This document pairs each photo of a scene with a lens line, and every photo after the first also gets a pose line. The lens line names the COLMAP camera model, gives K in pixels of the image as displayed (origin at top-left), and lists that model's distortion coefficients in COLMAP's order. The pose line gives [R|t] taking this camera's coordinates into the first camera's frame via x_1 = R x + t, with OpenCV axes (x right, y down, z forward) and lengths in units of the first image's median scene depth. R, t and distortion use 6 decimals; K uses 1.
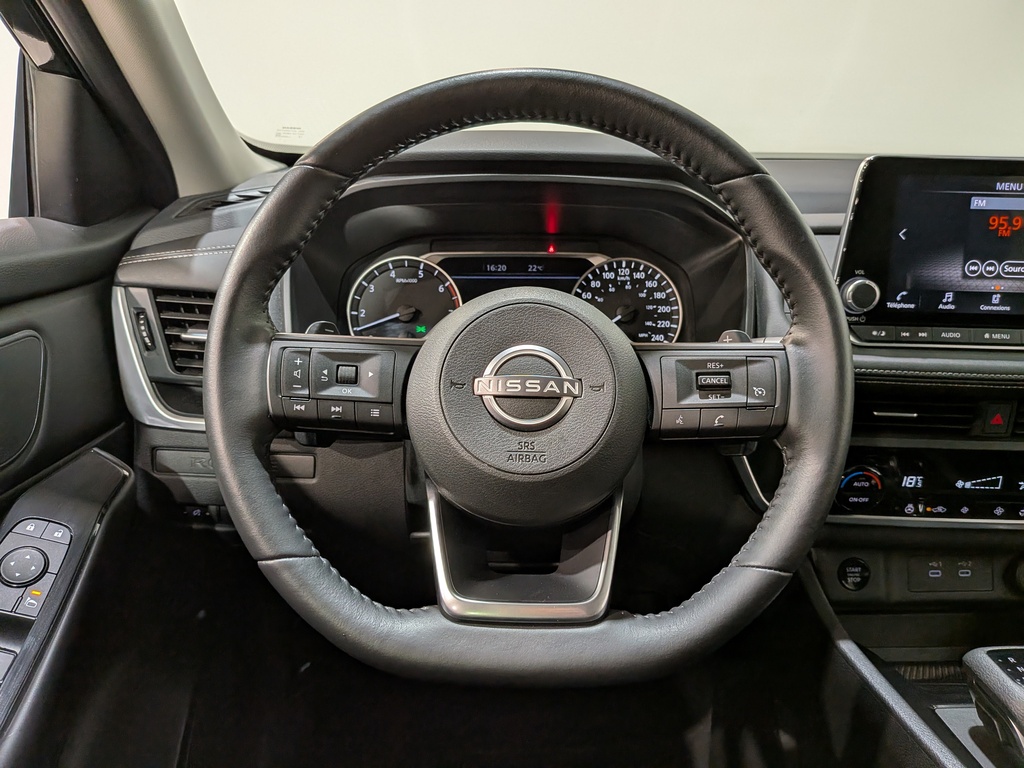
lens RADIAL K [[756.9, 0, 512.0], [0, 756.9, 384.0], [0, 0, 1]] dist [0.068654, -0.127688]
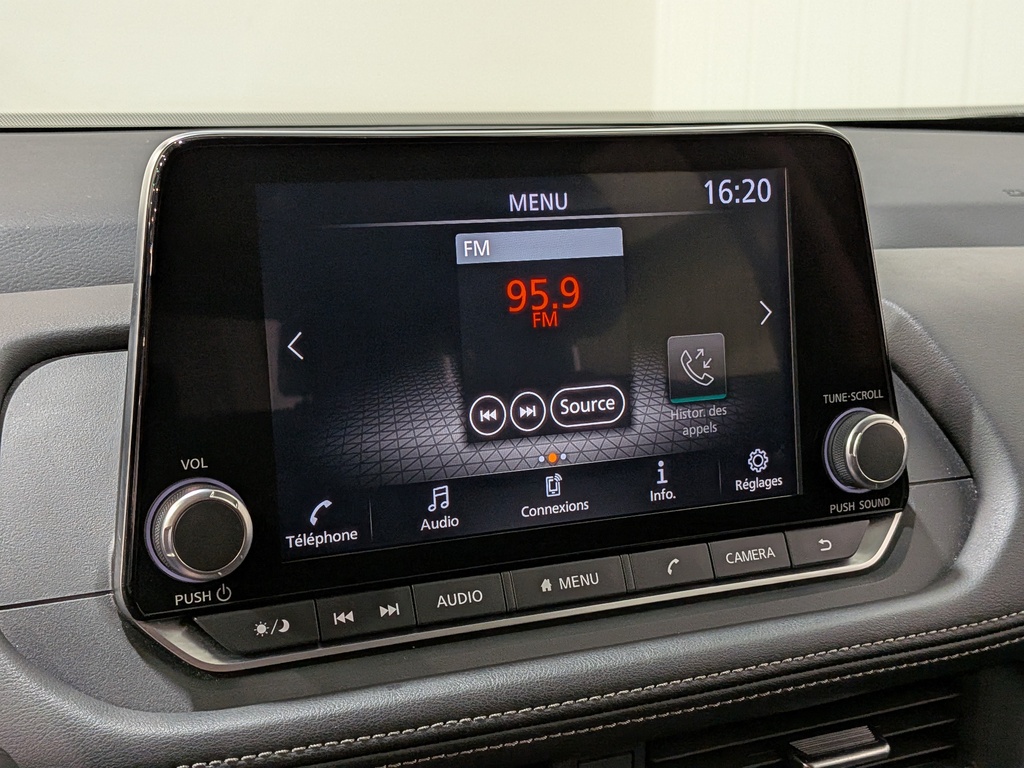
lens RADIAL K [[1521.3, 0, 515.0], [0, 1521.3, 399.1], [0, 0, 1]] dist [0.106879, -0.078719]
pose [[0.887035, -0.102388, 0.450207, 0.272995], [0.148299, 0.986615, -0.067810, -0.105701], [-0.437238, 0.126915, 0.890346, 0.311564]]
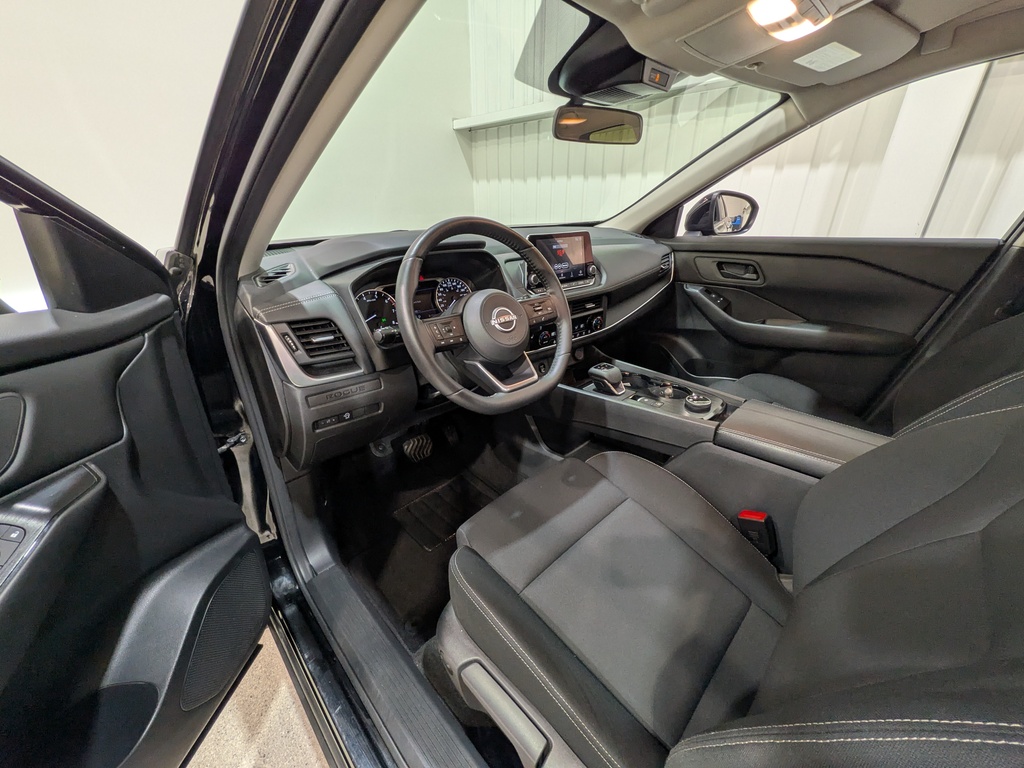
lens RADIAL K [[407.4, 0, 516.5], [0, 407.4, 382.9], [0, 0, 1]] dist [0.000804, -0.000020]
pose [[0.734484, -0.291296, 0.612928, -0.768721], [0.223857, 0.956633, 0.186390, -0.035355], [-0.640642, 0.000307, 0.767840, -0.265974]]
